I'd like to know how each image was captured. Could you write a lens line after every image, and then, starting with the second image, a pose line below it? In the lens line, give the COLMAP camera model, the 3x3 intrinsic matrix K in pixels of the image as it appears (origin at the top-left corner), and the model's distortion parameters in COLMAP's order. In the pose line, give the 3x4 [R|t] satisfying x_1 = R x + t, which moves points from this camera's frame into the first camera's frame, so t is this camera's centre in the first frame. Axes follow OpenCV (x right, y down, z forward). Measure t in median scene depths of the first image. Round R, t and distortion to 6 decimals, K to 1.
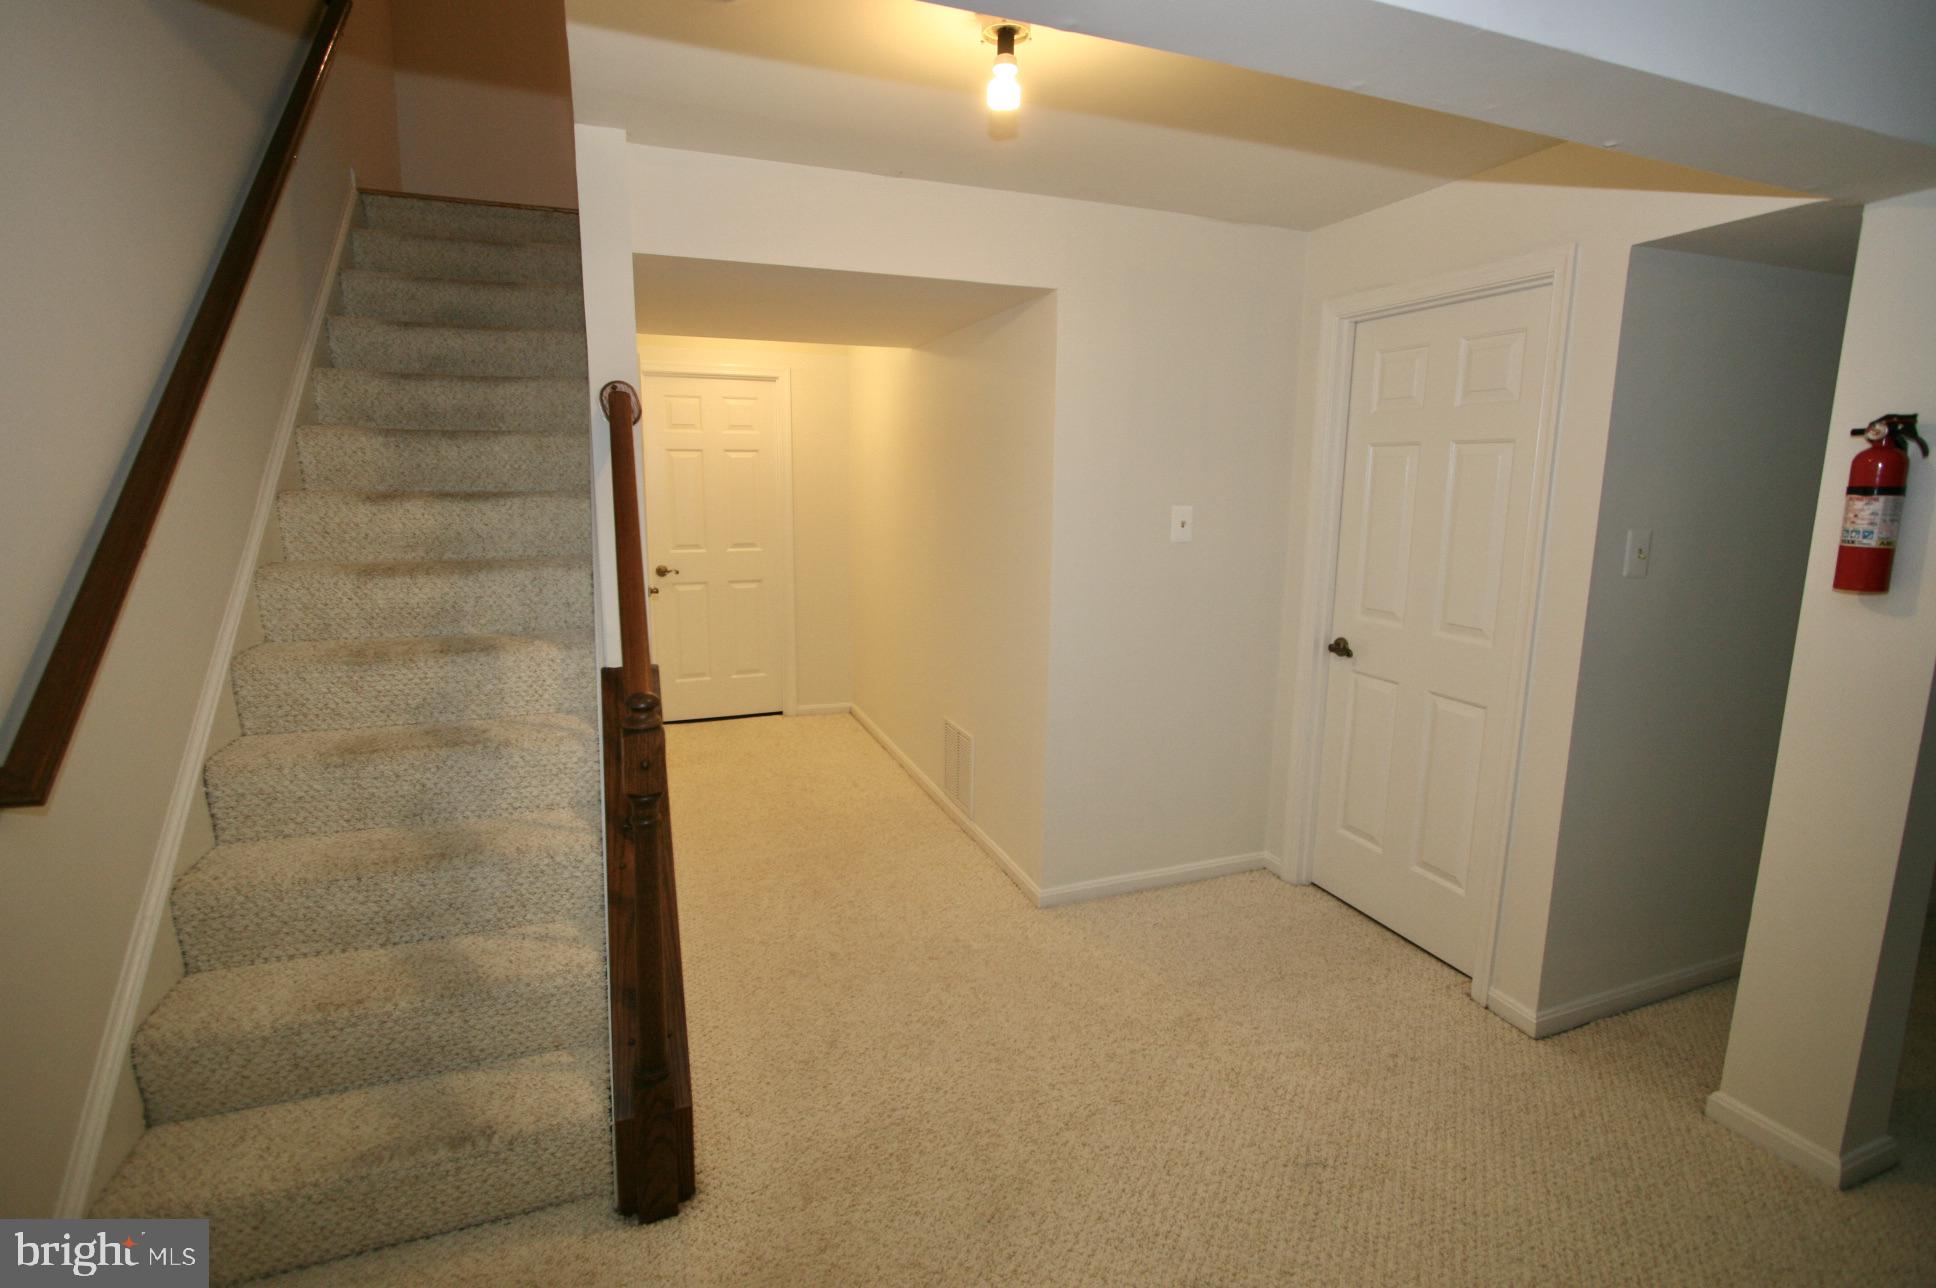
lens RADIAL K [[894.6, 0, 952.7], [0, 894.6, 625.1], [0, 0, 1]] dist [-0.015764, 0.001544]
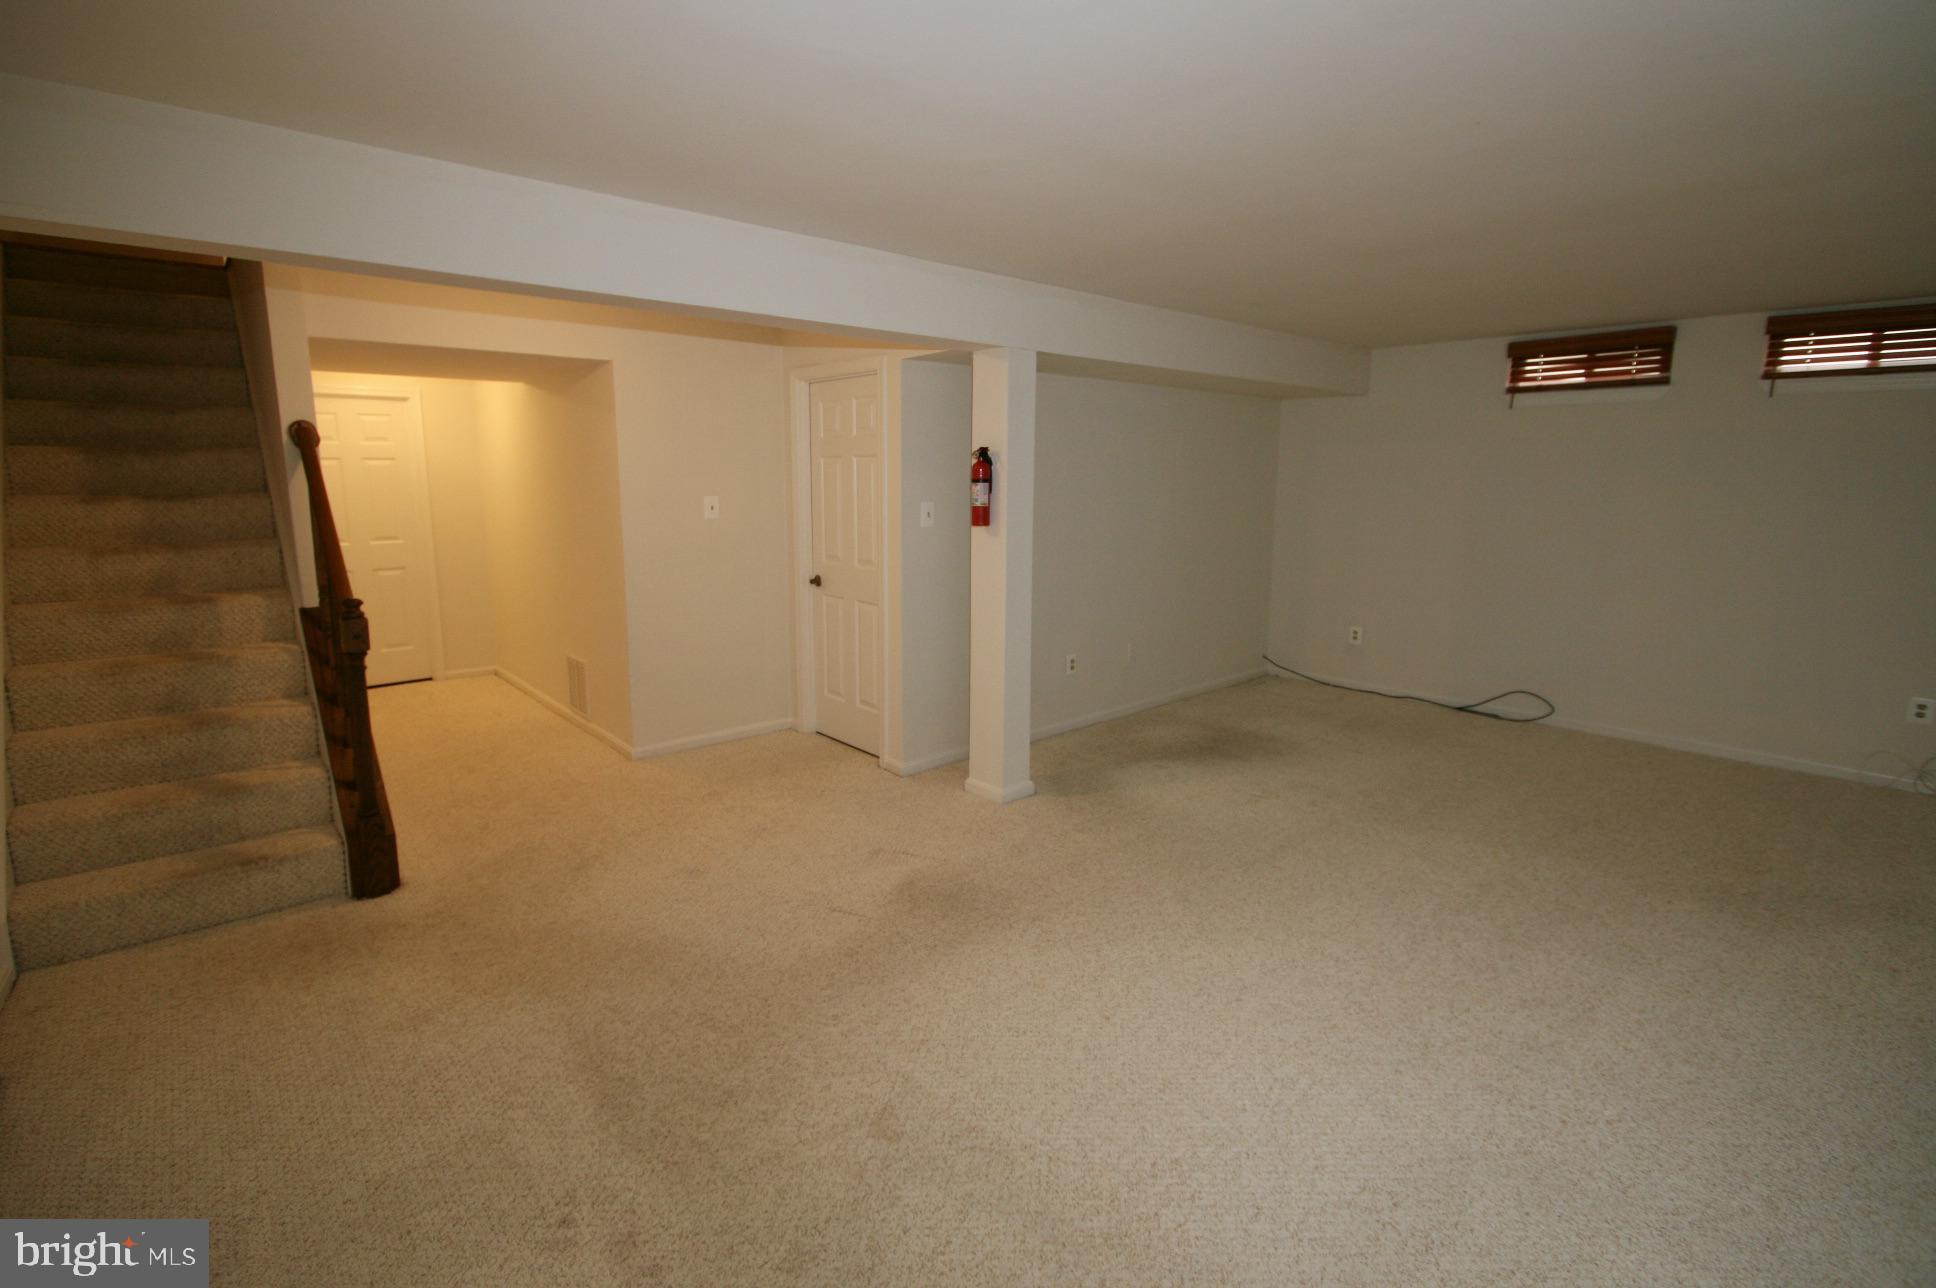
lens RADIAL K [[894.6, 0, 952.7], [0, 894.6, 625.1], [0, 0, 1]] dist [-0.015764, 0.001544]
pose [[0.937075, -0.064993, 0.343024, 0.133186], [0.064338, 0.997840, 0.013301, 0.132526], [-0.343148, 0.009605, 0.939232, -0.828549]]
